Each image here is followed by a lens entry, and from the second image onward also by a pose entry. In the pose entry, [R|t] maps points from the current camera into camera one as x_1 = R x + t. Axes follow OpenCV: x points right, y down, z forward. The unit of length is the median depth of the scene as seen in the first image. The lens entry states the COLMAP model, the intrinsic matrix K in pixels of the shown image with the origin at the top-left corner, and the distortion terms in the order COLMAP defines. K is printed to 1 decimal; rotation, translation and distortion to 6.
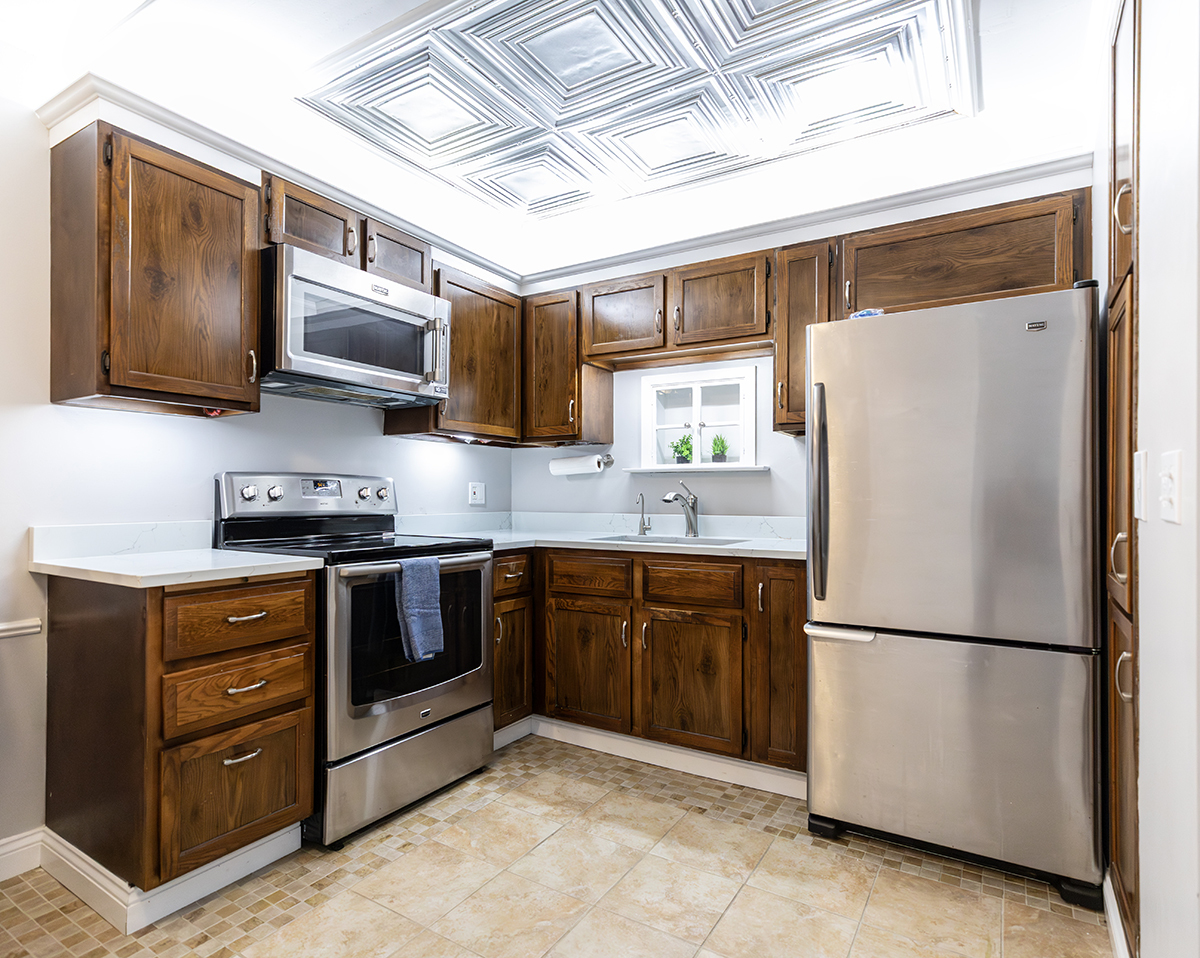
lens RADIAL K [[612.0, 0, 668.5], [0, 612.0, 493.6], [0, 0, 1]] dist [0.005587, 0.000078]
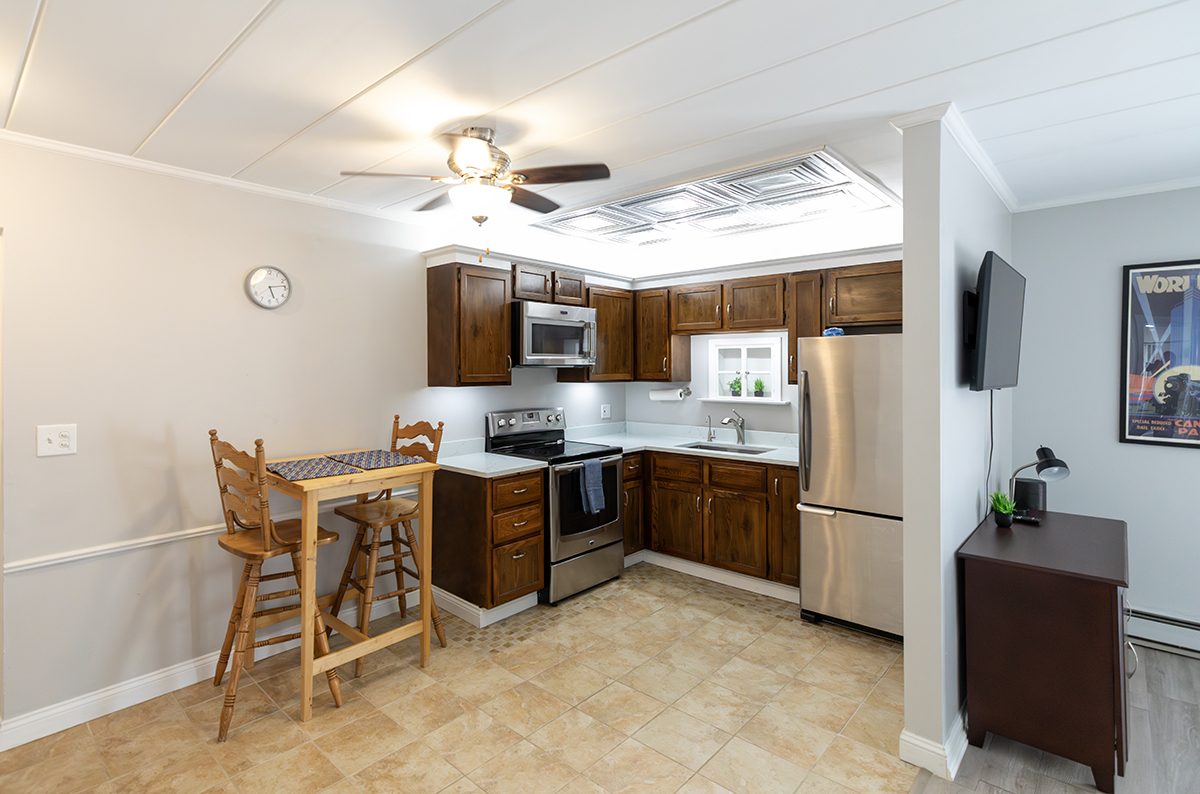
lens RADIAL K [[581.6, 0, 626.8], [0, 581.6, 363.4], [0, 0, 1]] dist [0.001396, 0.000041]
pose [[0.979524, -0.007512, -0.201186, 0.068332], [0.007739, 0.999970, 0.000342, -0.181859], [0.201177, -0.001892, 0.979553, -0.689922]]
